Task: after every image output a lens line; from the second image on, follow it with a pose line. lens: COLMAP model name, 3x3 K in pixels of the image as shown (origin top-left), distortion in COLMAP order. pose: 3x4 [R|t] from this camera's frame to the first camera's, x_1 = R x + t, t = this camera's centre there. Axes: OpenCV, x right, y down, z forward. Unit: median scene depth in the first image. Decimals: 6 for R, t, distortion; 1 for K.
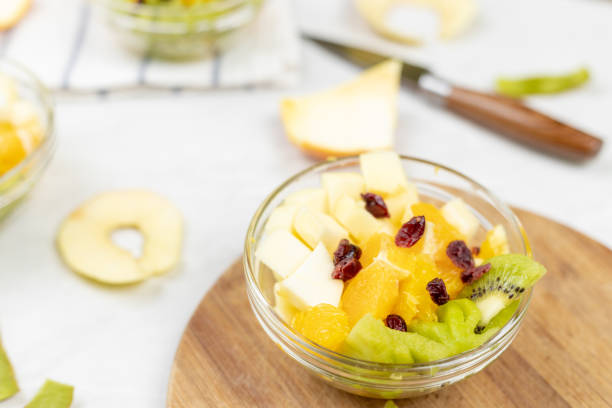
lens RADIAL K [[972.0, 0, 306.0], [0, 972.0, 204.0], [0, 0, 1]] dist [-0.002097, -0.078843]
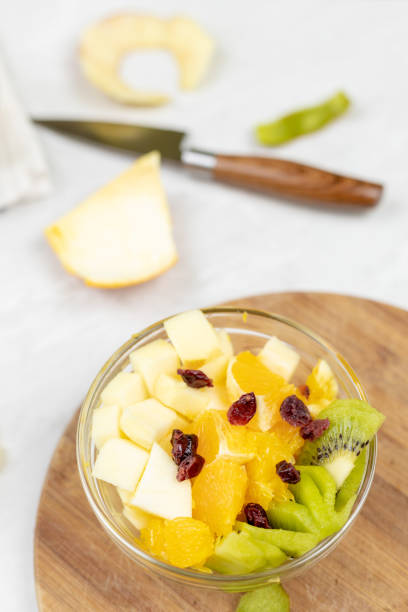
lens RADIAL K [[972.0, 0, 204.0], [0, 972.0, 306.0], [0, 0, 1]] dist [-0.002097, -0.078843]
pose [[0.953810, -0.276430, 0.117616, -0.013478], [0.239108, 0.935583, 0.259829, -0.313465], [-0.181864, -0.219704, 0.958465, 0.099620]]
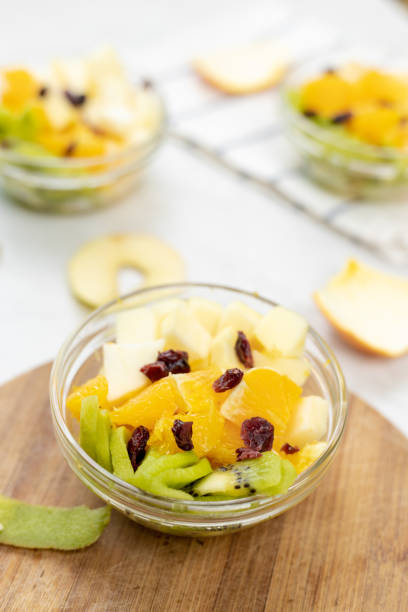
lens RADIAL K [[972.0, 0, 204.0], [0, 972.0, 306.0], [0, 0, 1]] dist [-0.002097, -0.078843]
pose [[0.671555, 0.525601, -0.522261, 0.530277], [-0.562804, 0.820292, 0.101850, -0.110674], [0.481939, 0.225533, 0.846682, 0.155190]]
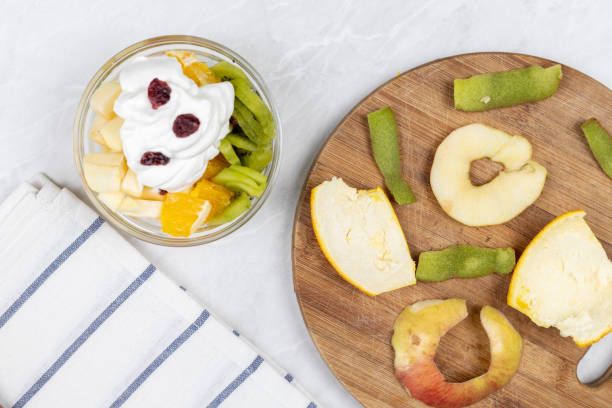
lens RADIAL K [[972.0, 0, 306.0], [0, 972.0, 204.0], [0, 0, 1]] dist [-0.002097, -0.078843]
pose [[0.871190, -0.489888, -0.032205, -0.005965], [0.354409, 0.582155, 0.731772, -0.980826], [-0.339738, -0.648927, 0.680788, 0.169846]]
